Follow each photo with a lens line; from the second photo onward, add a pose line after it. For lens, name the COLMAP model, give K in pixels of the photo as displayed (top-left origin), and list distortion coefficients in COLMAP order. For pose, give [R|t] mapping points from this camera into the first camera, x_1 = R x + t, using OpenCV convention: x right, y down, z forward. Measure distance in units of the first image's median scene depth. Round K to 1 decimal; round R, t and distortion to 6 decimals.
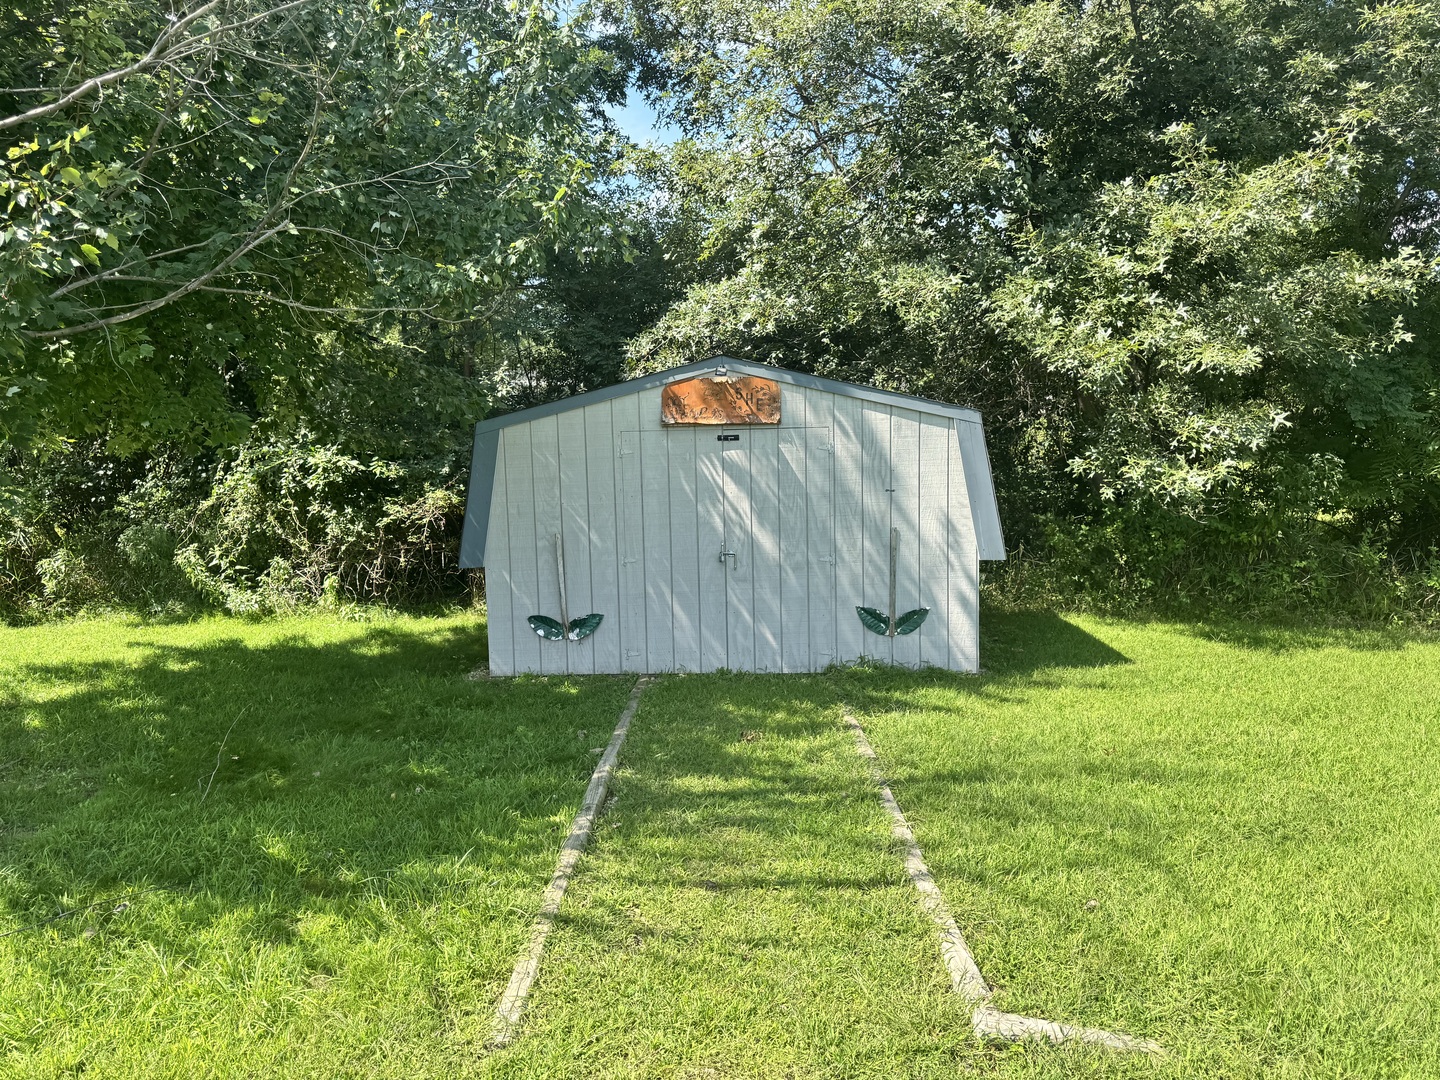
lens RADIAL K [[1024.2, 0, 720.0], [0, 1024.2, 540.0], [0, 0, 1]] dist [0.227788, -0.500842]
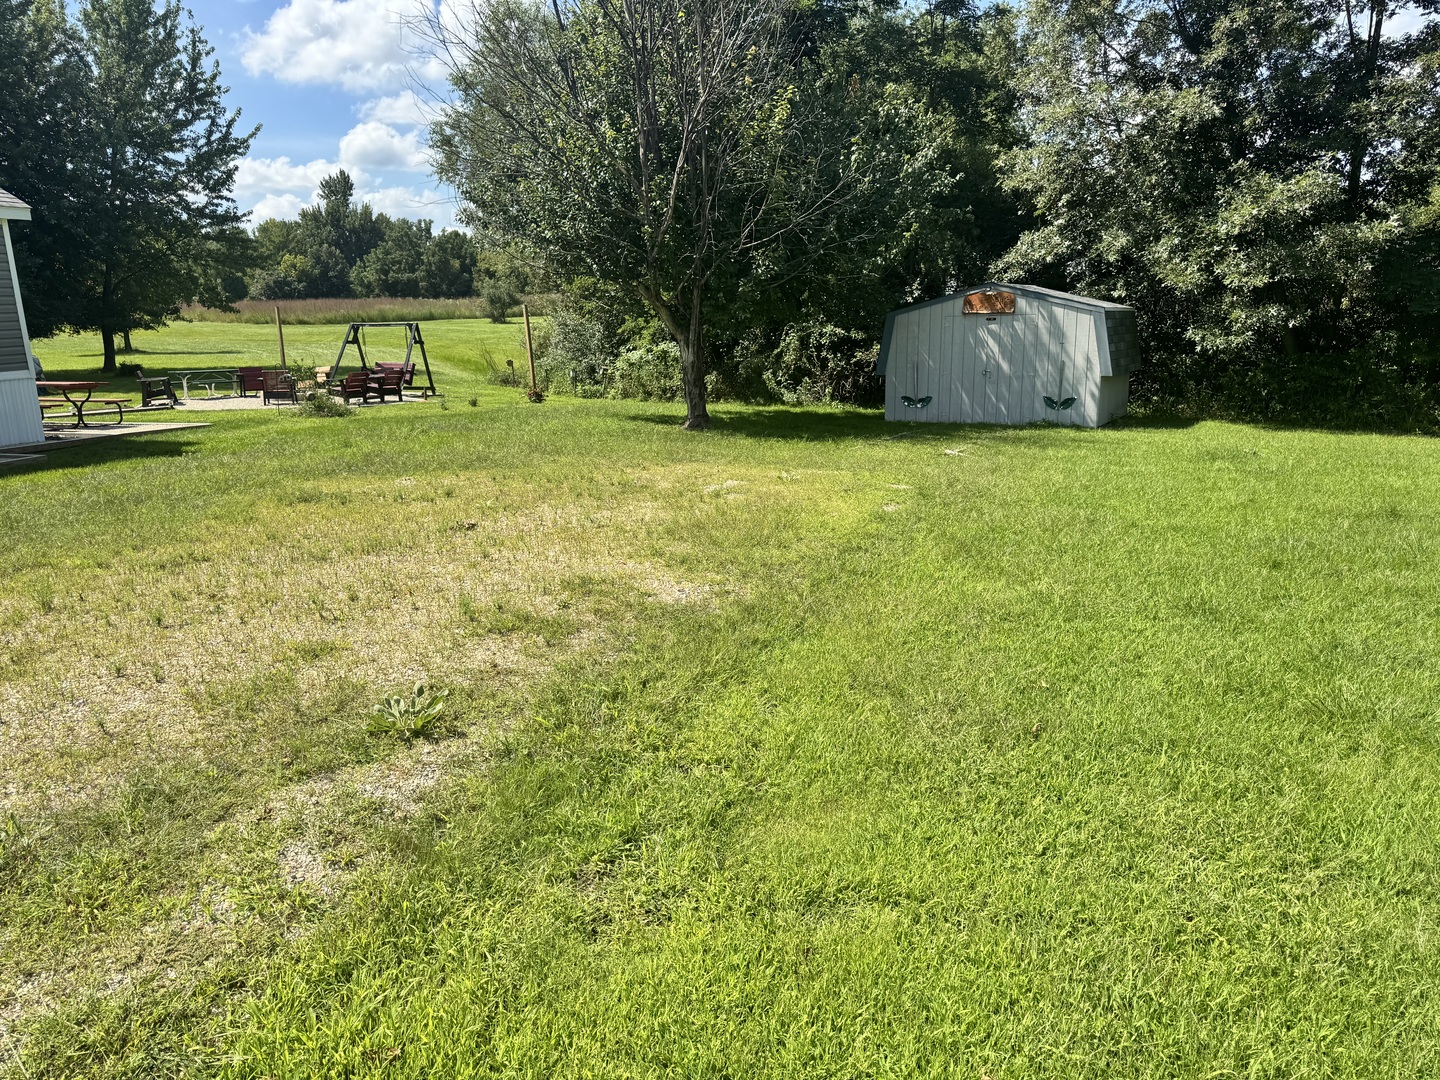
lens RADIAL K [[1019.1, 0, 717.2], [0, 1019.1, 558.5], [0, 0, 1]] dist [0.071969, -0.091518]
pose [[0.888885, 0.108766, -0.445031, 0.459856], [-0.047334, 0.988014, 0.146929, 0.102205], [0.455678, -0.109538, 0.883379, -1.153390]]
